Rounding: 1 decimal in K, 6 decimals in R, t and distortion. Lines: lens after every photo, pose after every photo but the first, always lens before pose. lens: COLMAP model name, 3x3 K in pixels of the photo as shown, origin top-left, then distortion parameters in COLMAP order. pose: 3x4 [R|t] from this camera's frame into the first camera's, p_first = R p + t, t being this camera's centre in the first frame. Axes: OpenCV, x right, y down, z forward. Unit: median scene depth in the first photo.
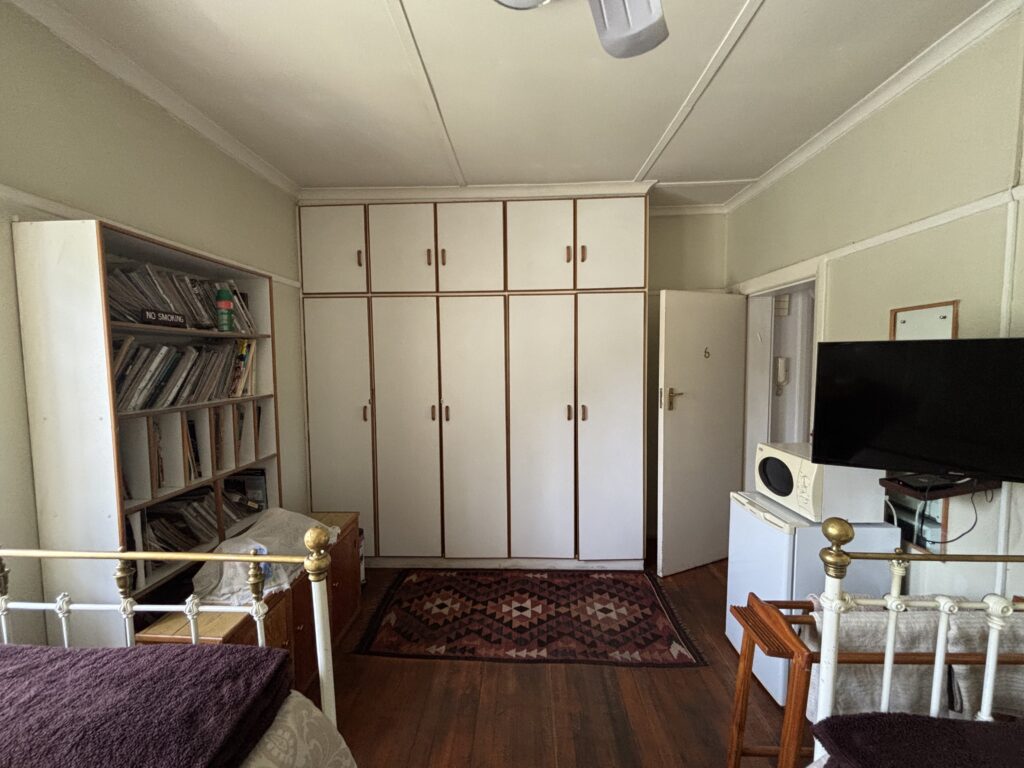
lens RADIAL K [[415.8, 0, 513.4], [0, 415.8, 385.2], [0, 0, 1]] dist [0.002904, 0.000220]
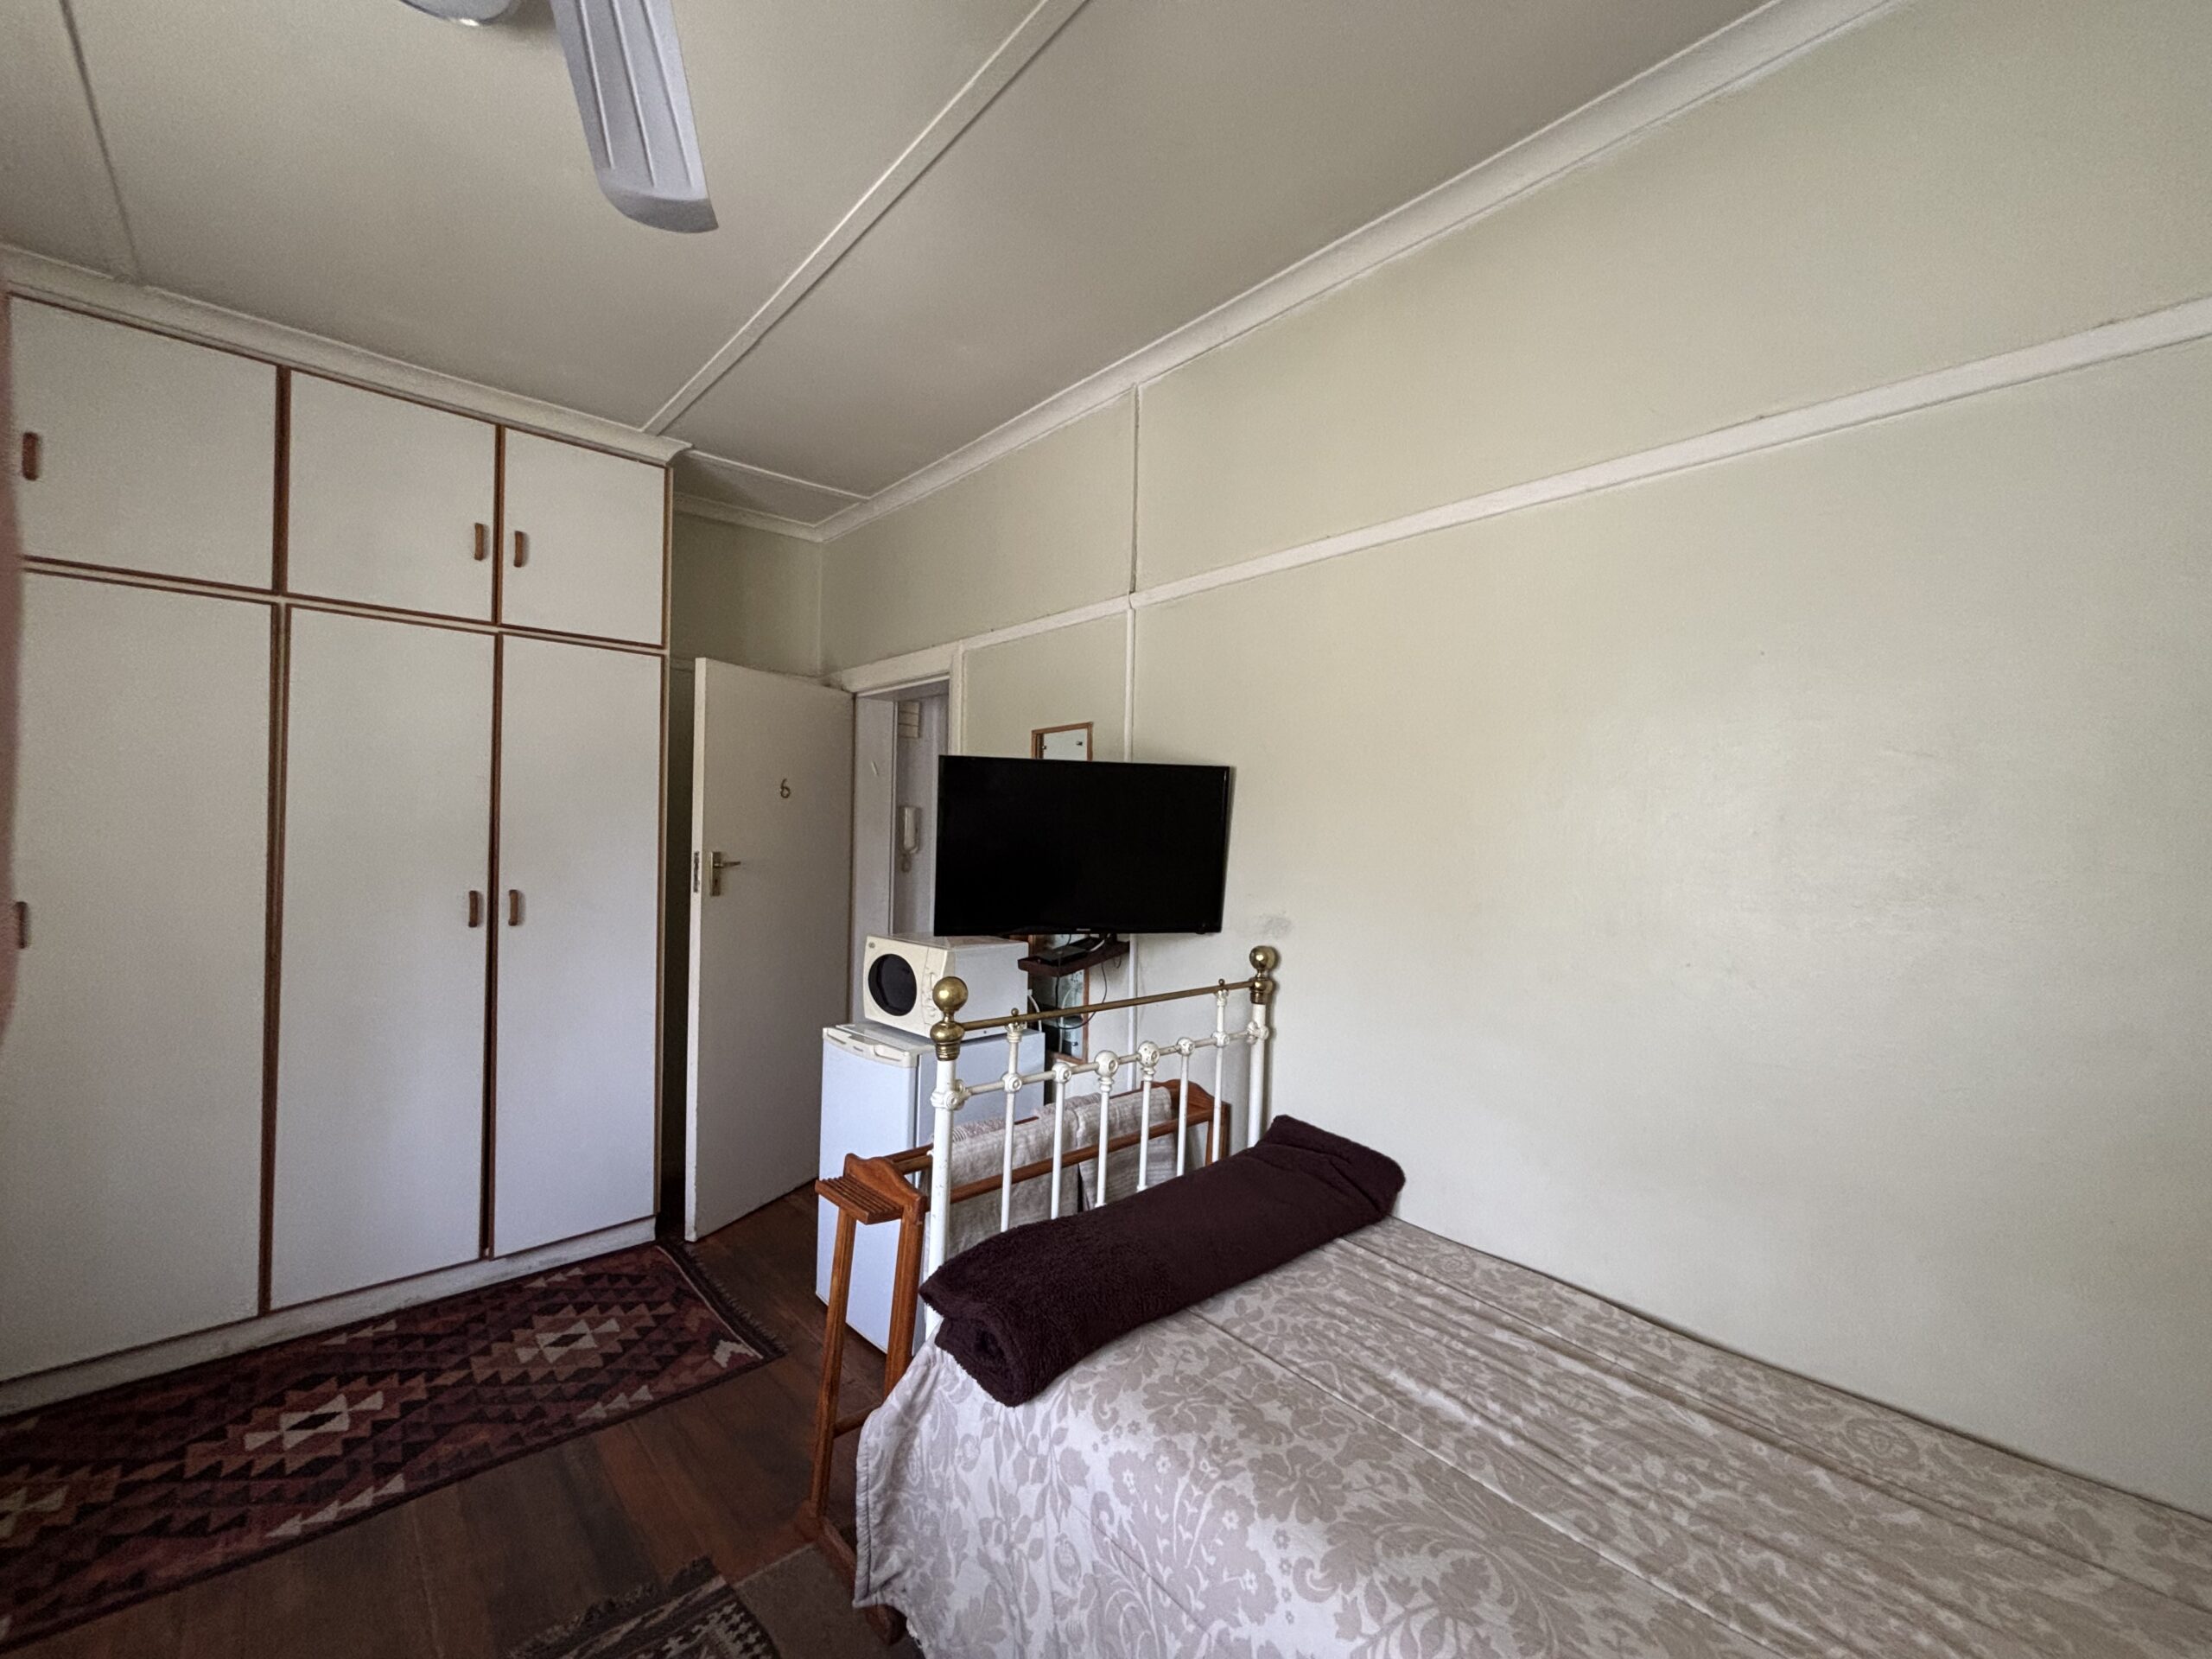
lens RADIAL K [[898.1, 0, 1109.0], [0, 898.1, 832.1], [0, 0, 1]] dist [0.002904, 0.000220]
pose [[0.714245, 0.023460, 0.699502, -0.053183], [0.021005, 0.998269, -0.054929, 0.060388], [-0.699580, 0.053926, 0.712516, -0.132949]]
